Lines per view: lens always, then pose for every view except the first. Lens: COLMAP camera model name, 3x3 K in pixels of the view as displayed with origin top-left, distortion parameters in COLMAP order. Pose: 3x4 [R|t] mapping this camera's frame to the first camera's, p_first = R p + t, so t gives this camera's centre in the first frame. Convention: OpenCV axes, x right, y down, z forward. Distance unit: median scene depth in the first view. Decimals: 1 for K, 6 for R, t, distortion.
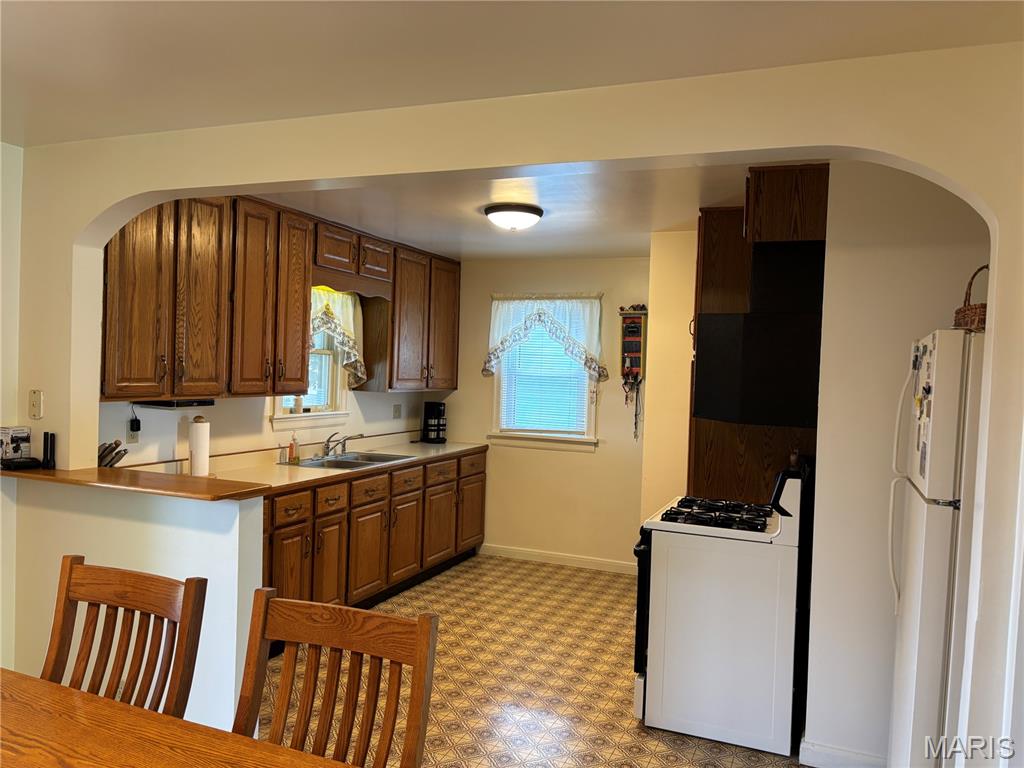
lens RADIAL K [[775.0, 0, 512.0], [0, 775.0, 384.0], [0, 0, 1]] dist [0.066072, -0.093743]
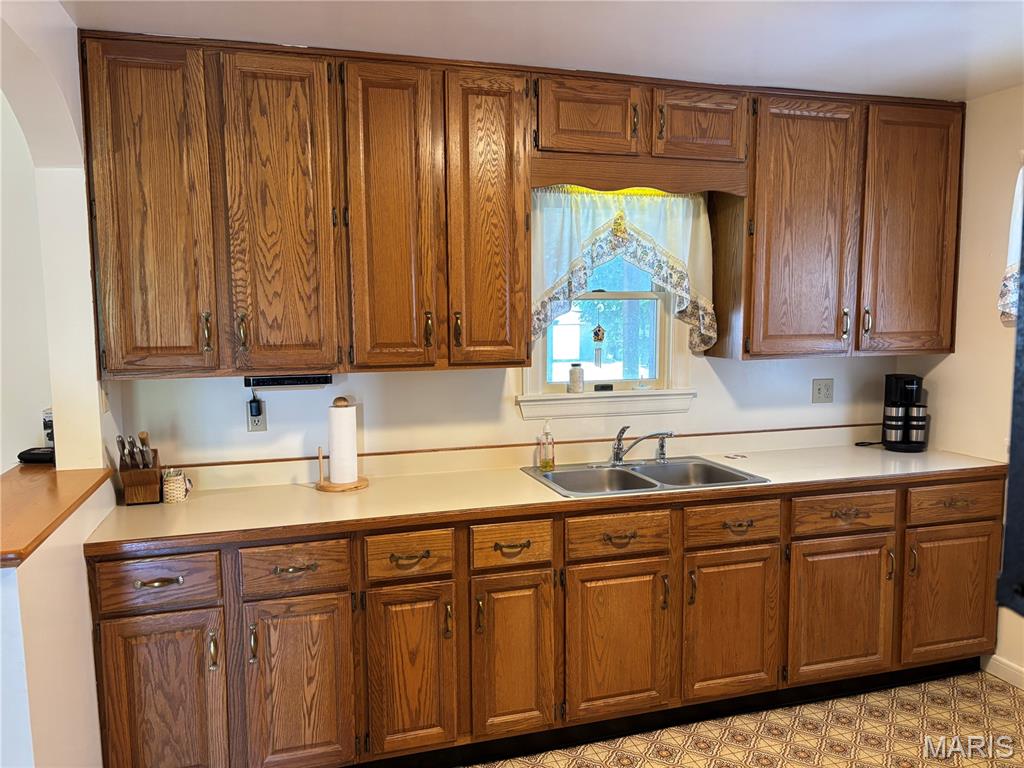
lens RADIAL K [[775.0, 0, 512.0], [0, 775.0, 384.0], [0, 0, 1]] dist [0.066072, -0.093743]
pose [[0.635883, 0.031167, -0.771156, 0.194826], [0.014099, 0.998548, 0.051983, -0.004104], [0.771656, -0.043927, 0.634521, 0.563753]]
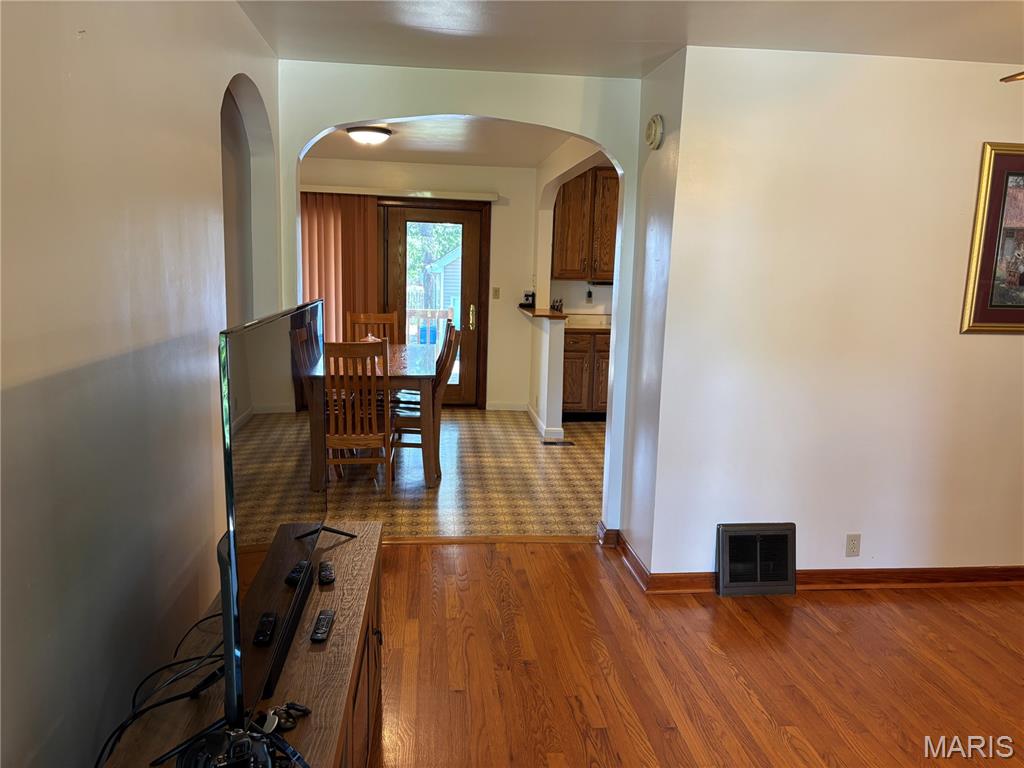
lens RADIAL K [[775.0, 0, 512.0], [0, 775.0, 384.0], [0, 0, 1]] dist [0.066072, -0.093743]
pose [[0.481237, 0.114491, -0.869082, 0.940876], [-0.030574, 0.993023, 0.113889, 0.047124], [0.876057, -0.028237, 0.481380, -0.119163]]
